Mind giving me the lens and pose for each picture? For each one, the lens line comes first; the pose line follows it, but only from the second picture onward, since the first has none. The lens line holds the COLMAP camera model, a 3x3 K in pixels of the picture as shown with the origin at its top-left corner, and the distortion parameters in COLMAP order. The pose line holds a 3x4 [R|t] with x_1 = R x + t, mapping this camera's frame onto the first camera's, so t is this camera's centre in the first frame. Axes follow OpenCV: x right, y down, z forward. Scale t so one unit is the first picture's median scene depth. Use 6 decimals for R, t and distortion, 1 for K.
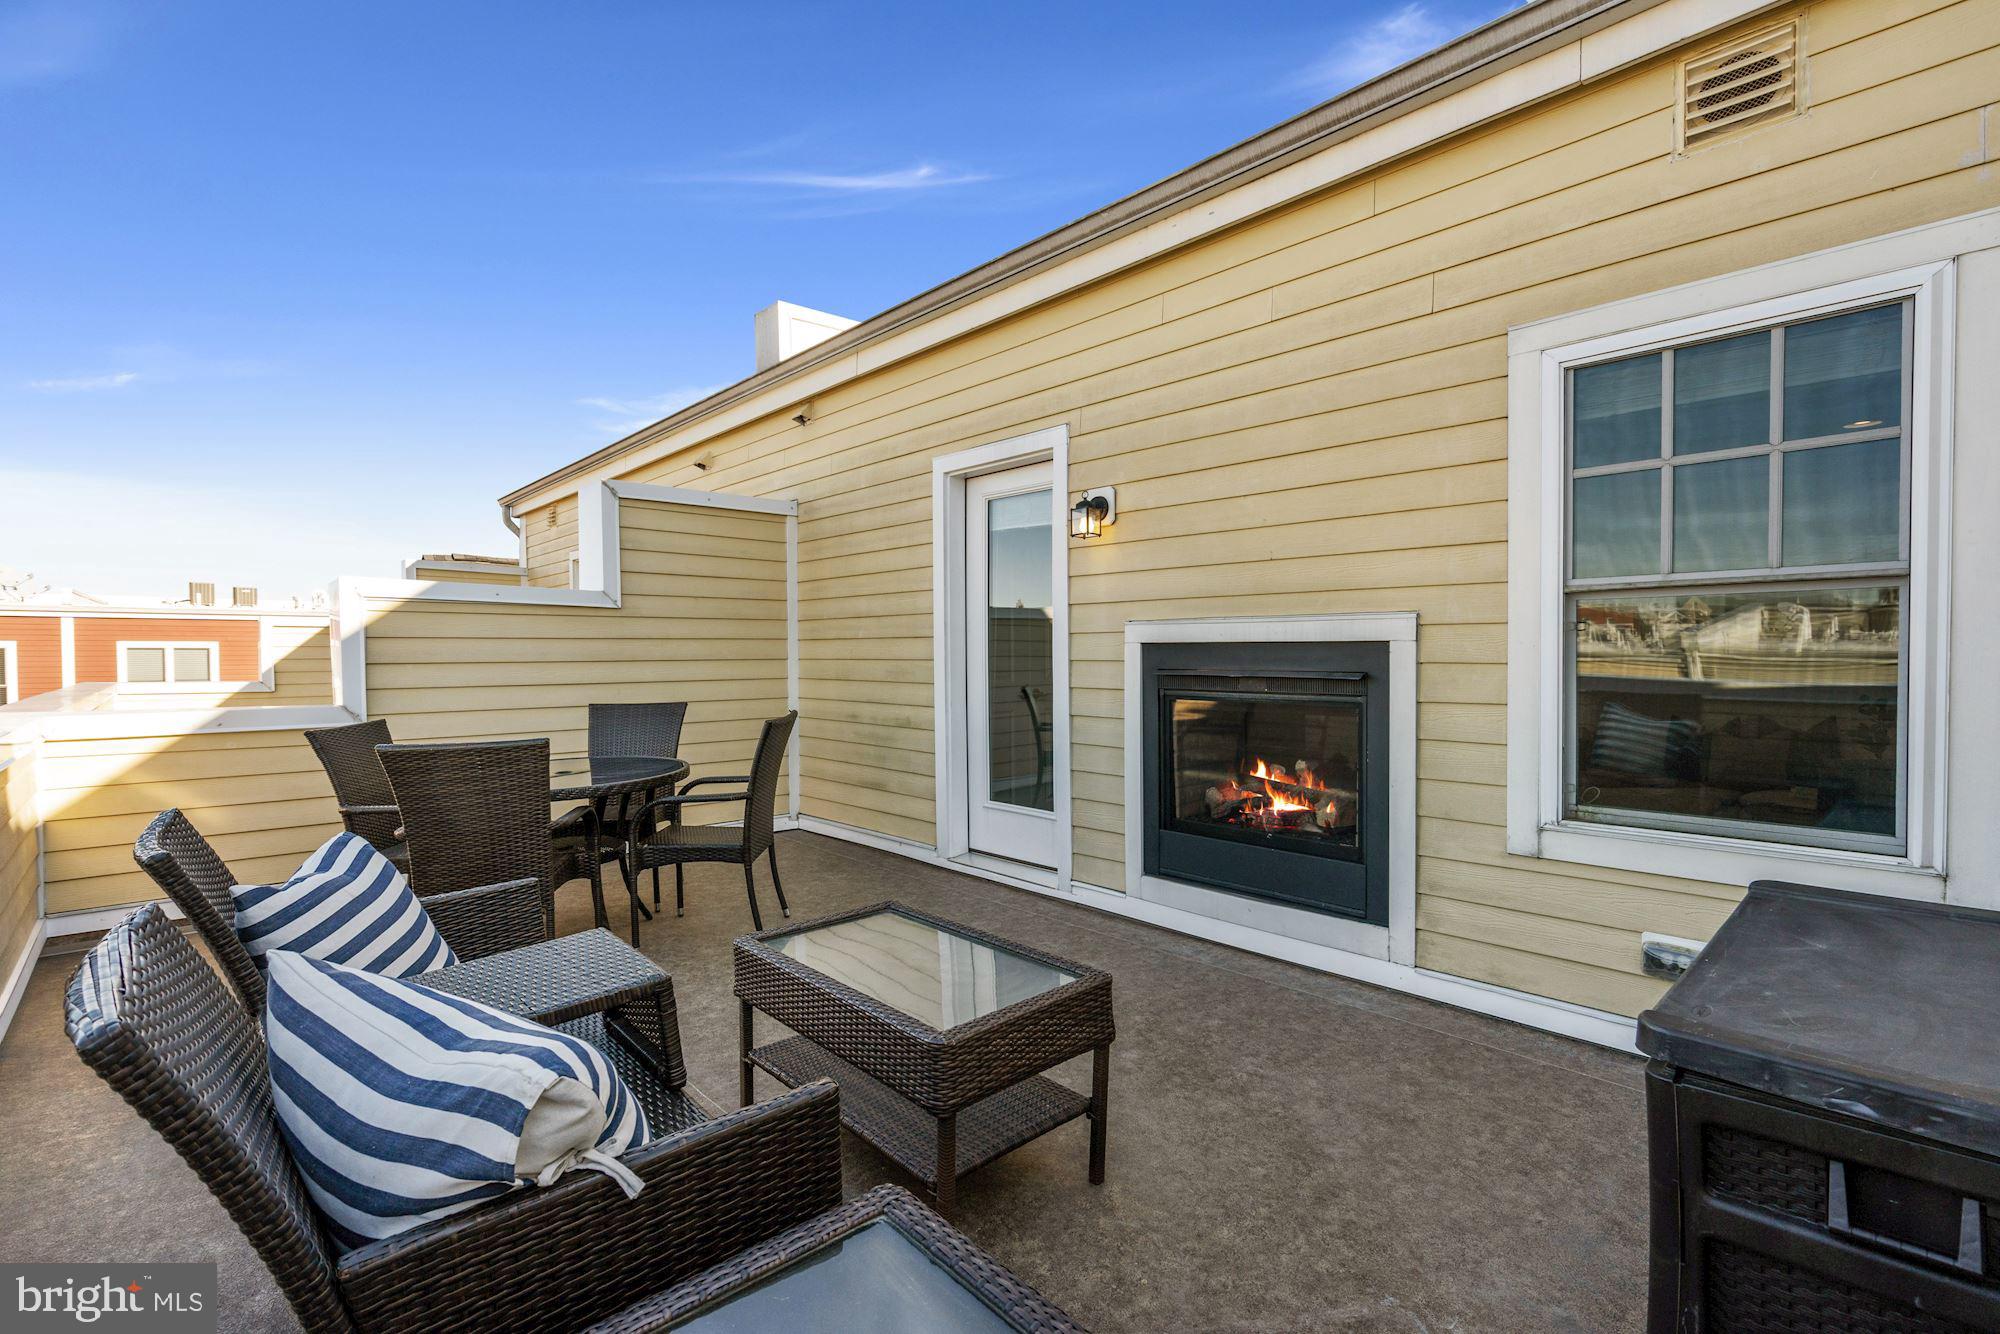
lens RADIAL K [[918.6, 0, 1000.0], [0, 918.6, 667.0], [0, 0, 1]] dist [-0.000750, -0.000003]
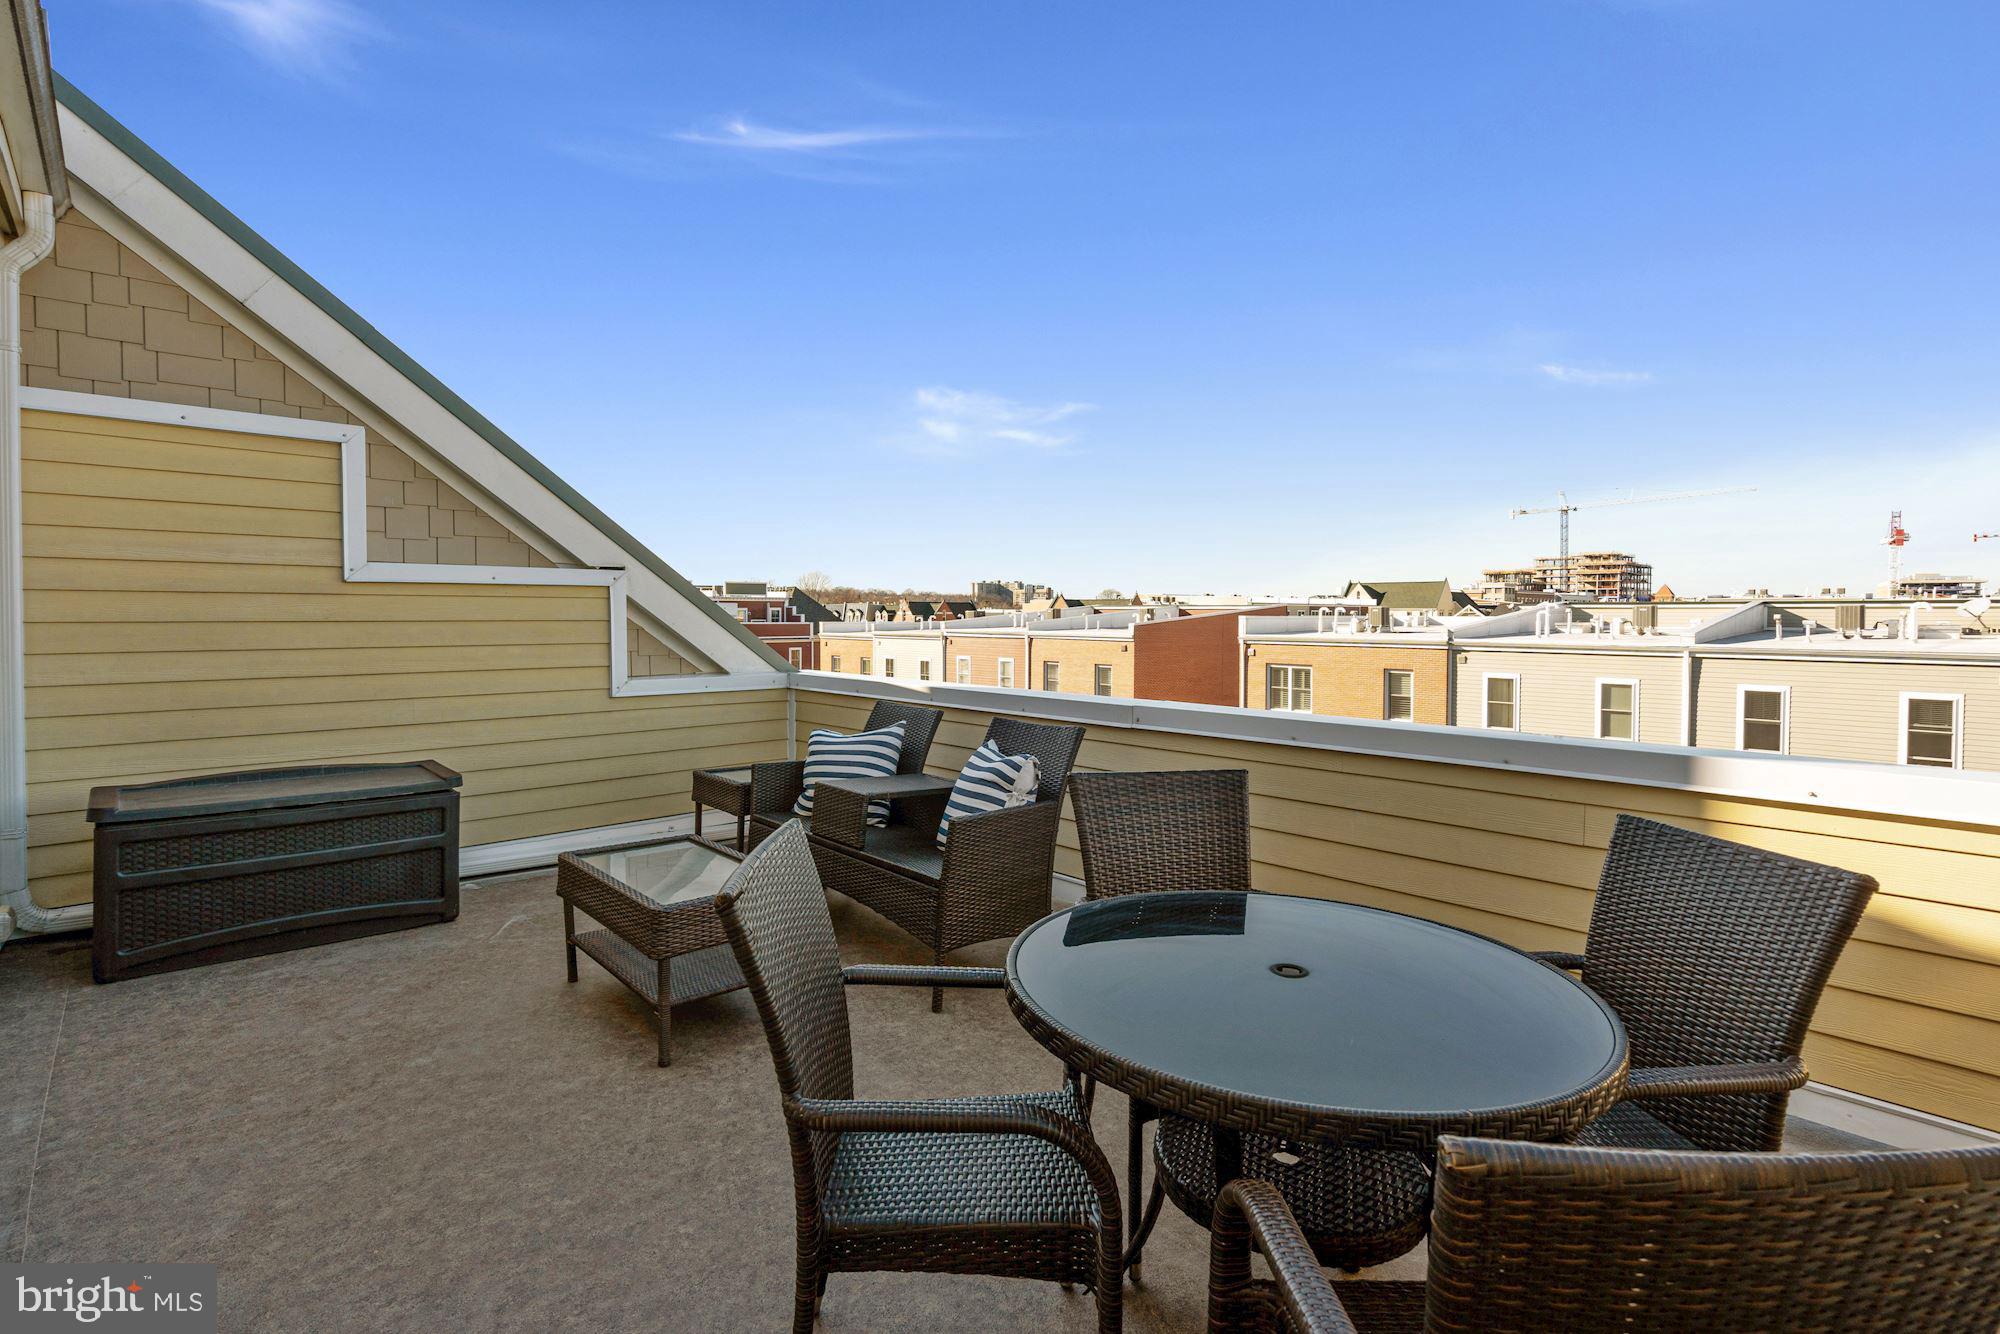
lens RADIAL K [[918.6, 0, 1000.0], [0, 918.6, 667.0], [0, 0, 1]] dist [-0.000750, -0.000003]
pose [[-0.999850, 0.001727, -0.017233, -0.516617], [0.000503, 0.997494, 0.070751, -0.083661], [0.017312, 0.070732, -0.997345, 2.167974]]
